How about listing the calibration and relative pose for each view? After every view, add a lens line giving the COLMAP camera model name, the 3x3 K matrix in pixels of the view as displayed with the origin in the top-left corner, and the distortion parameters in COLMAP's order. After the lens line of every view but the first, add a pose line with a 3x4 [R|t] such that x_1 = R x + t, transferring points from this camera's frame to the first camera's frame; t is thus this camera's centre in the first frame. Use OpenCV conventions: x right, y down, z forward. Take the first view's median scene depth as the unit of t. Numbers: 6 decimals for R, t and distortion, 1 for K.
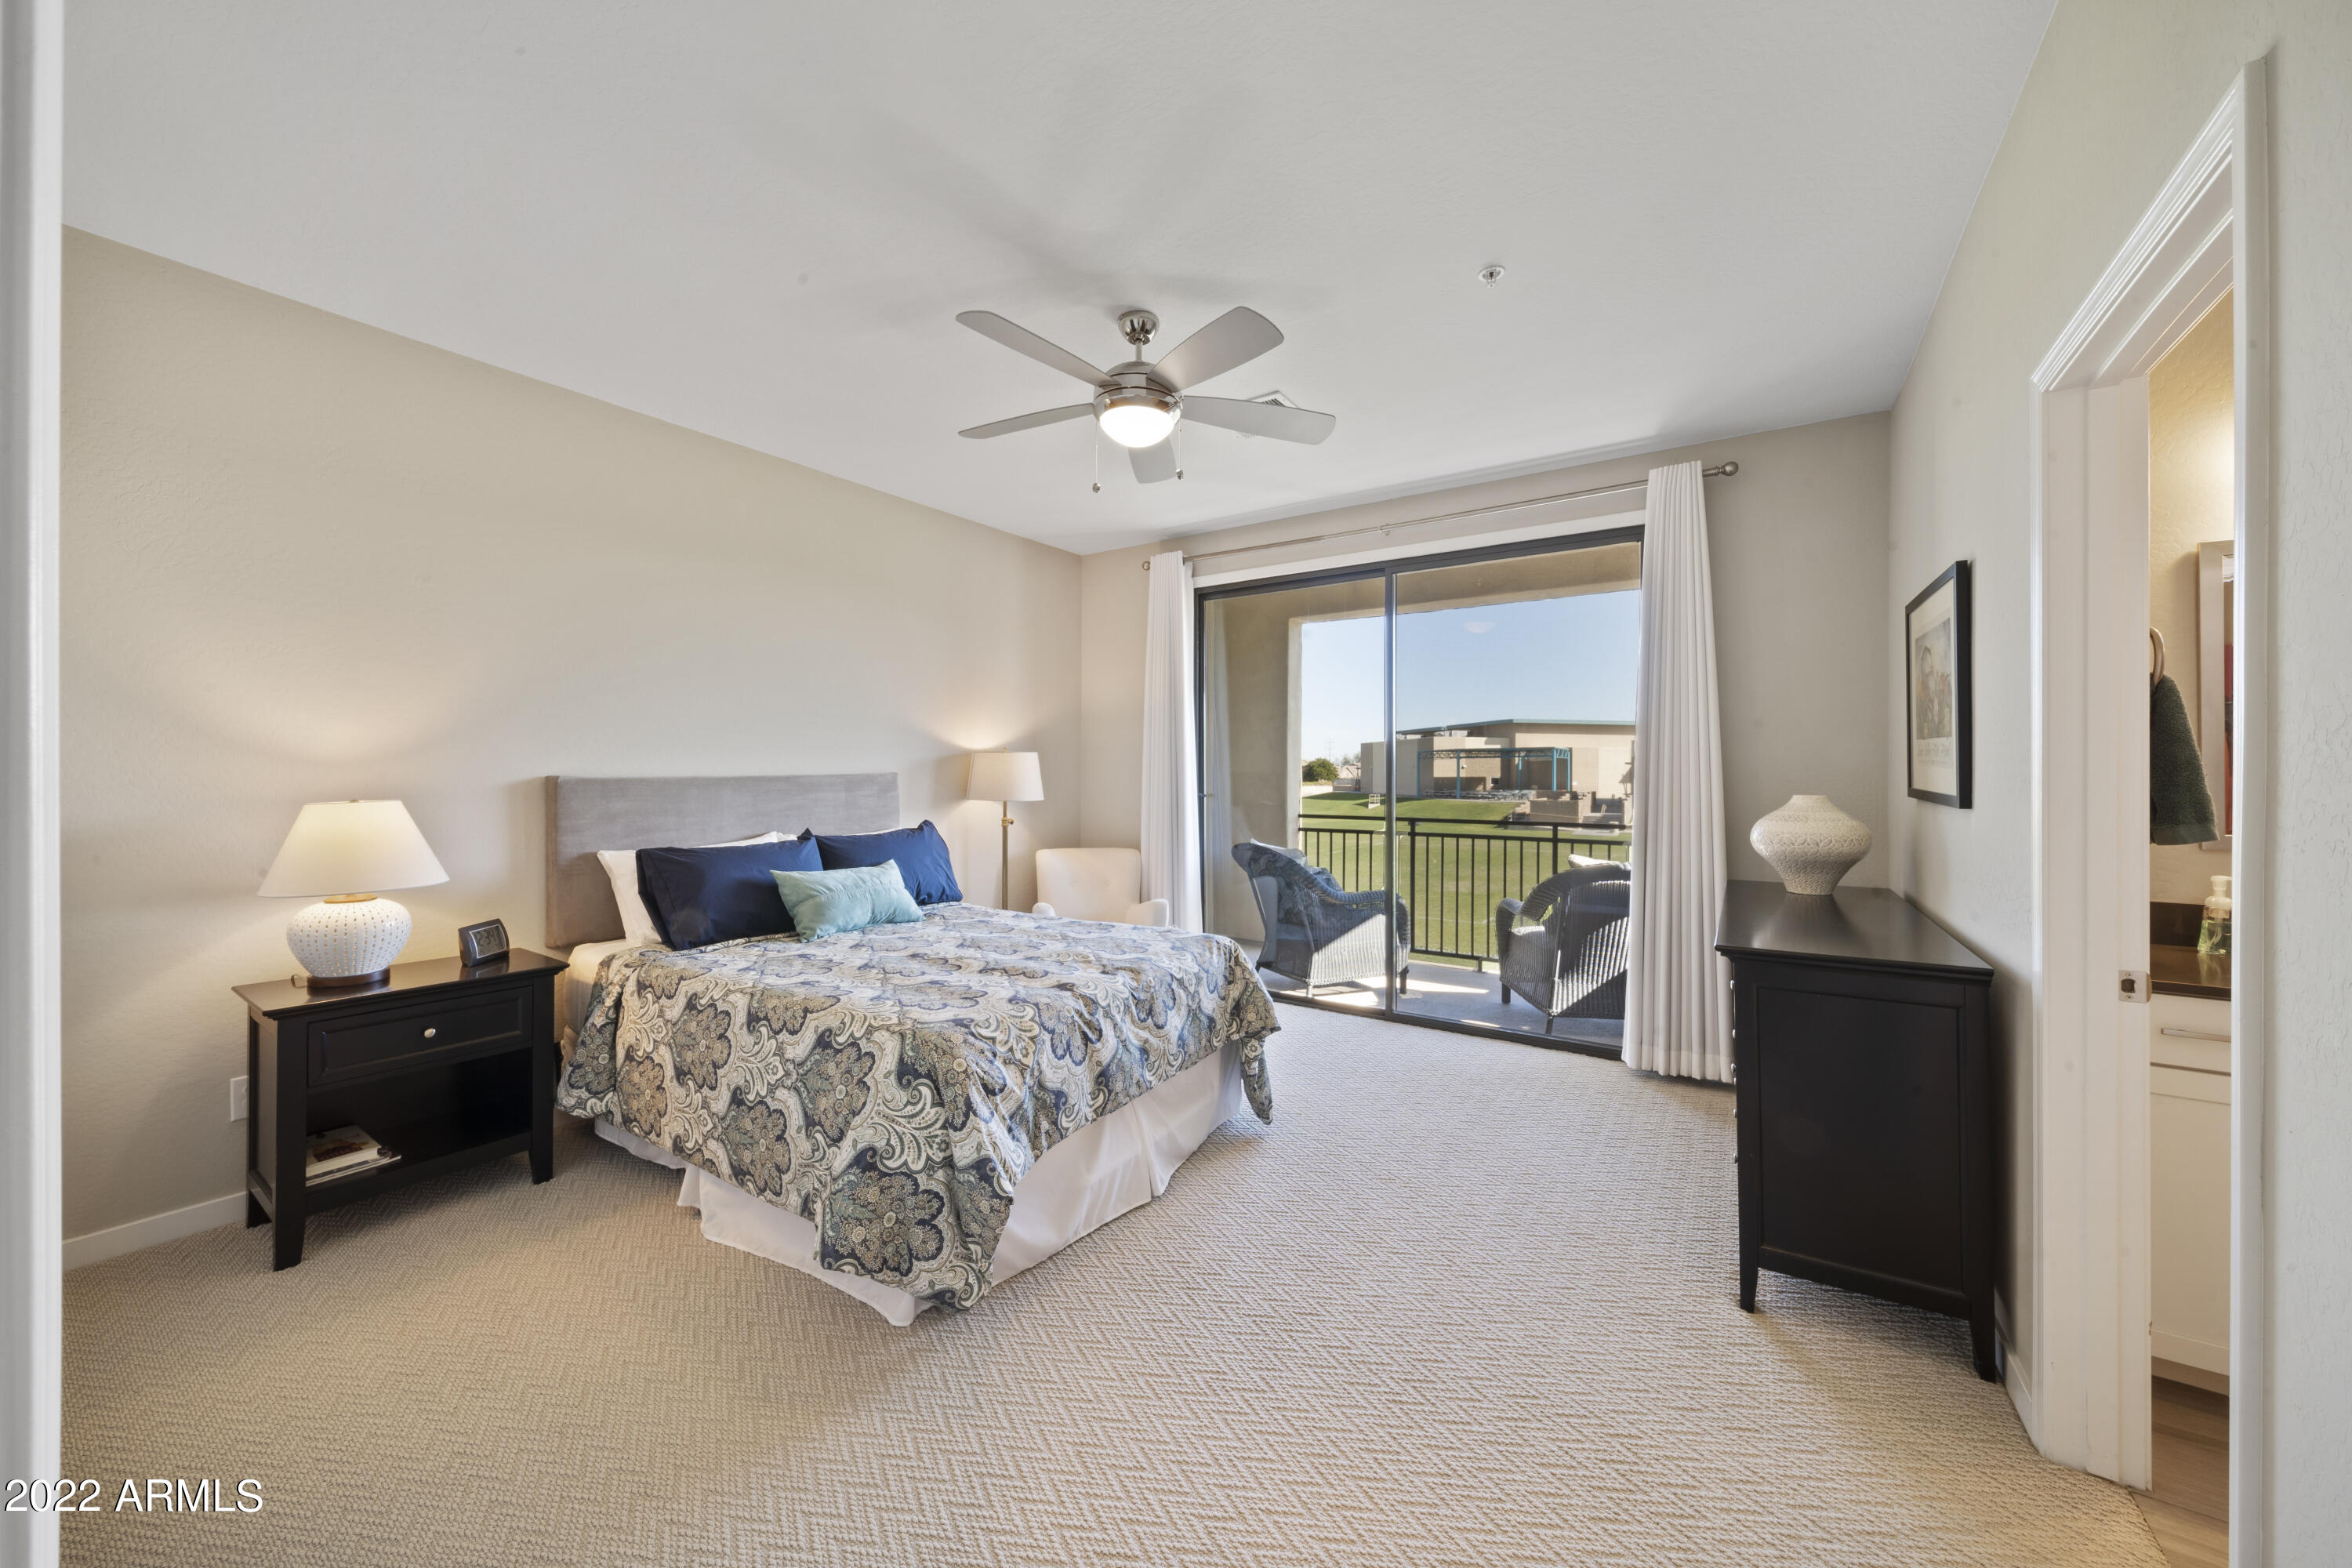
lens RADIAL K [[858.3, 0, 1176.0], [0, 858.3, 784.0], [0, 0, 1]] dist [0.015491, 0.000018]
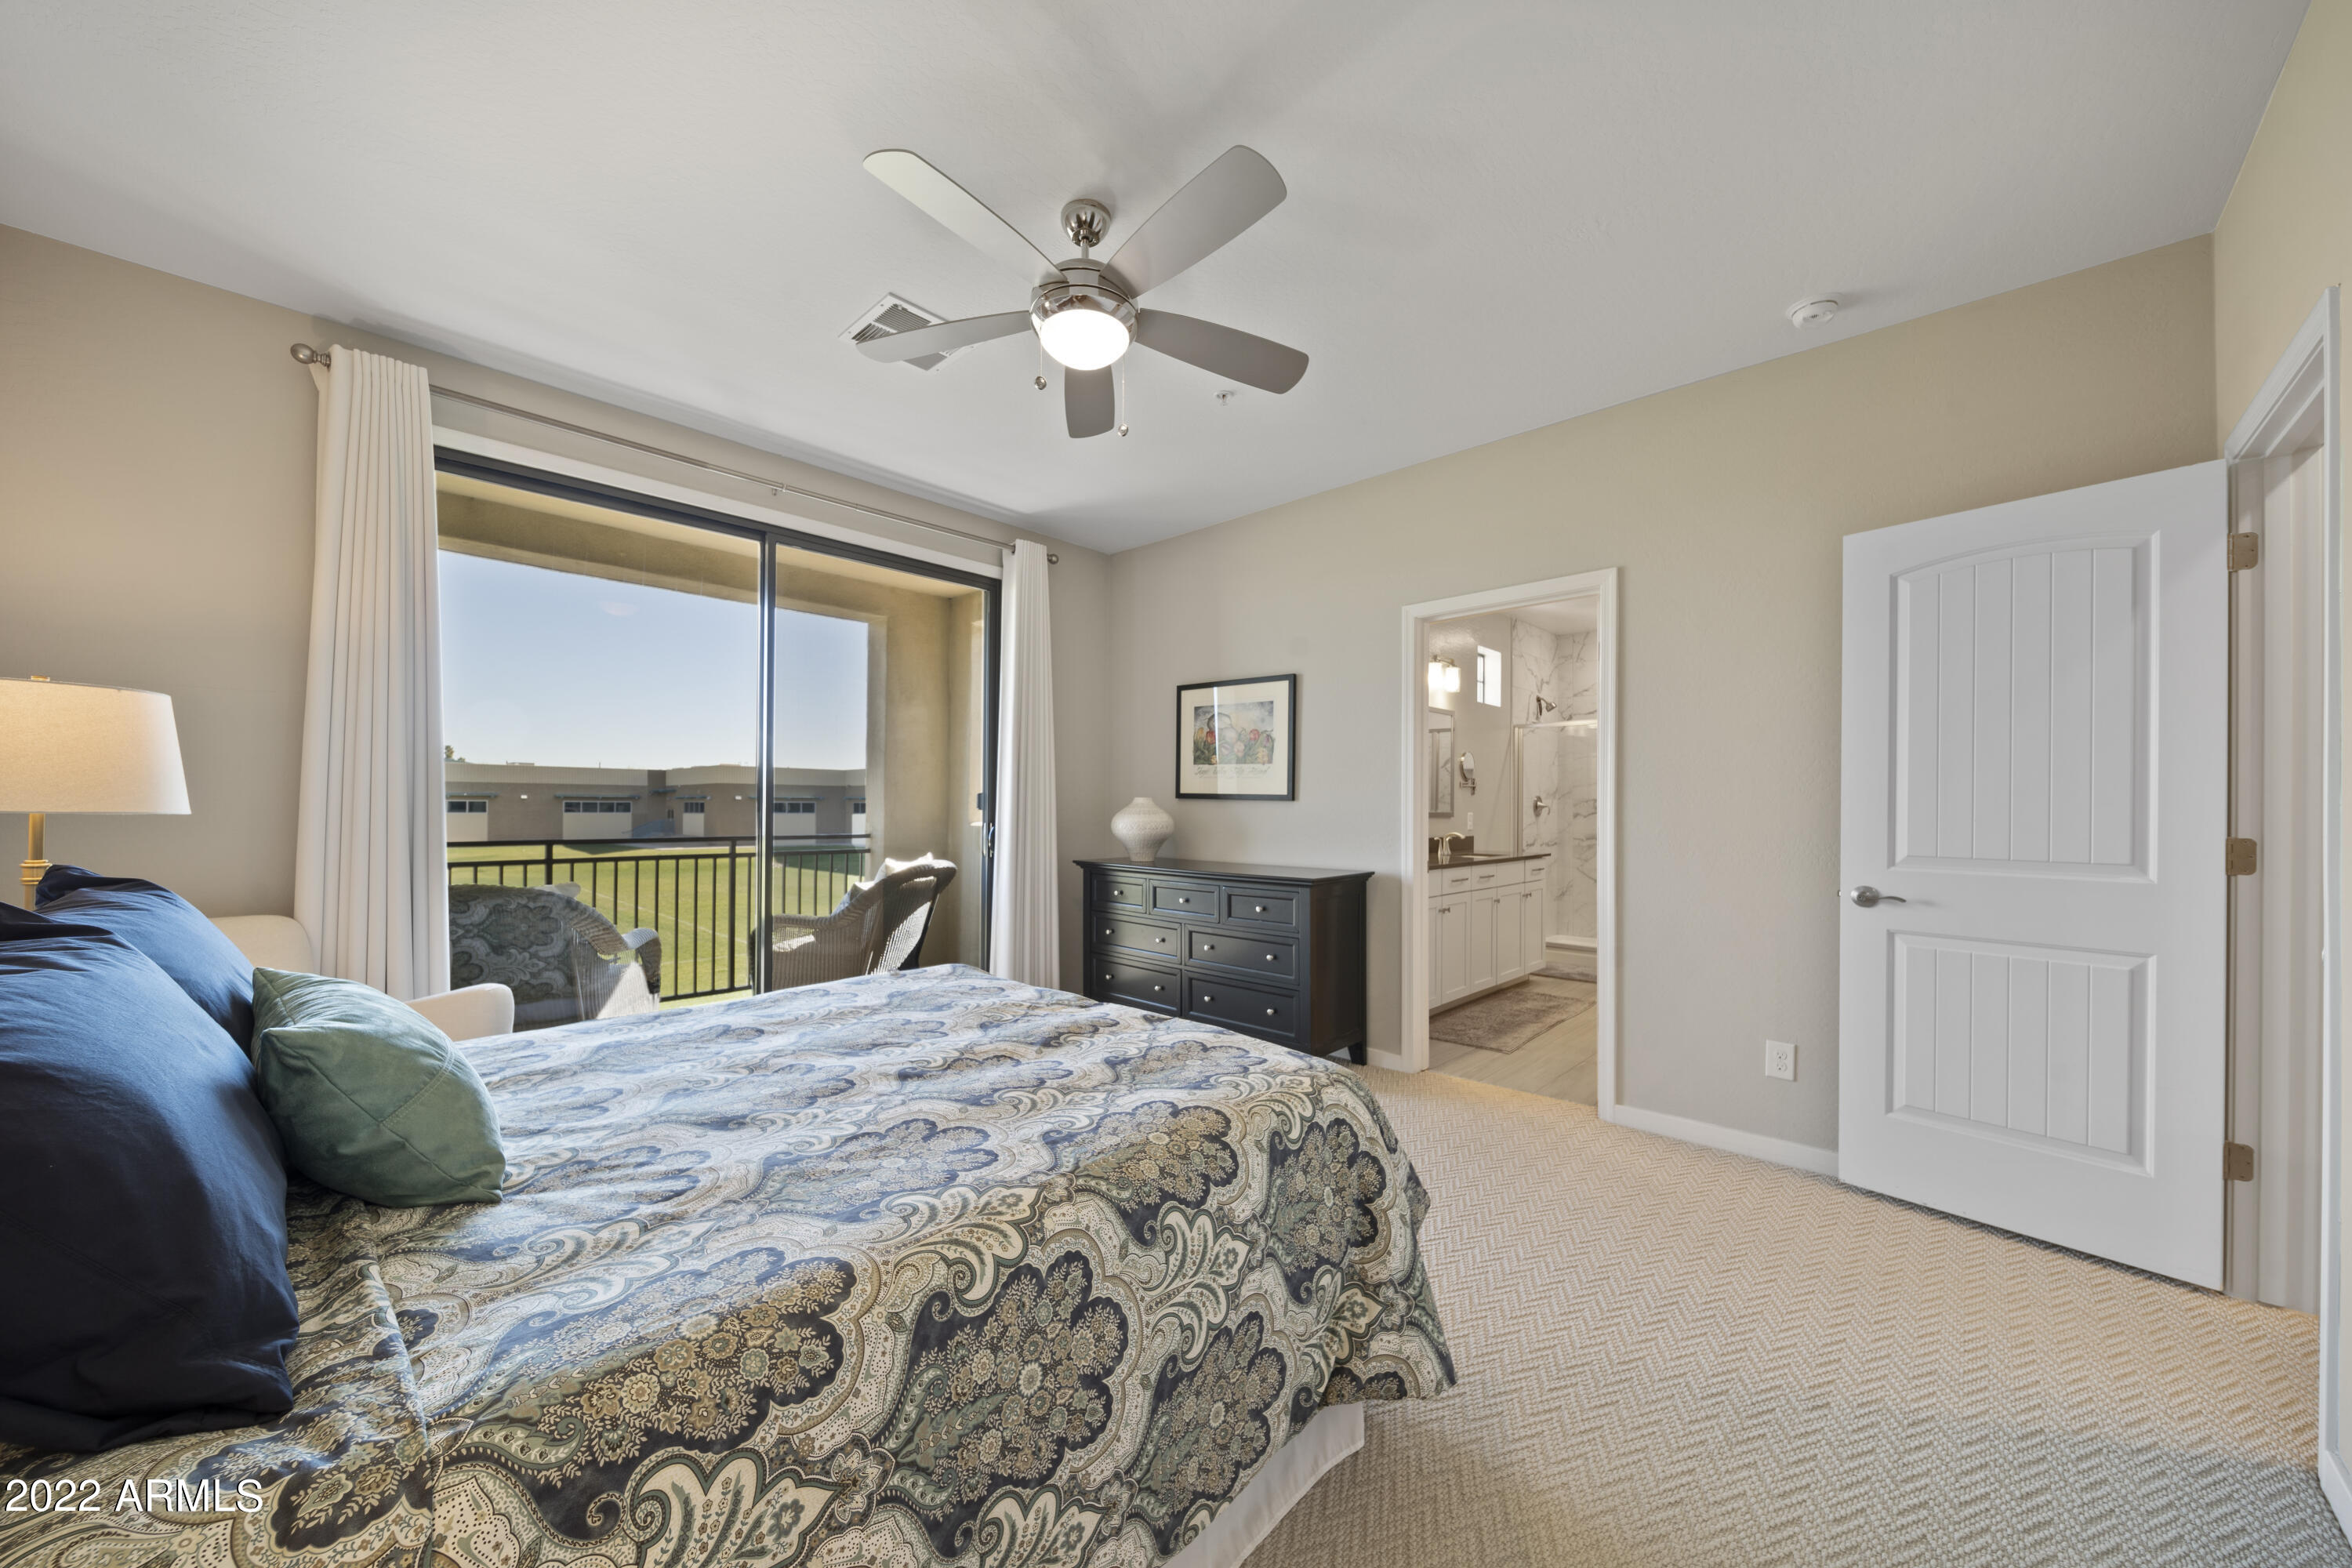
lens RADIAL K [[842.1, 0, 1173.8], [0, 842.1, 807.2], [0, 0, 1]] dist [-0.001626, -0.000078]
pose [[0.163607, -0.002519, 0.986522, -0.549268], [0.008372, 0.999964, 0.001165, 0.021641], [-0.986490, 0.008069, 0.163622, 0.515643]]
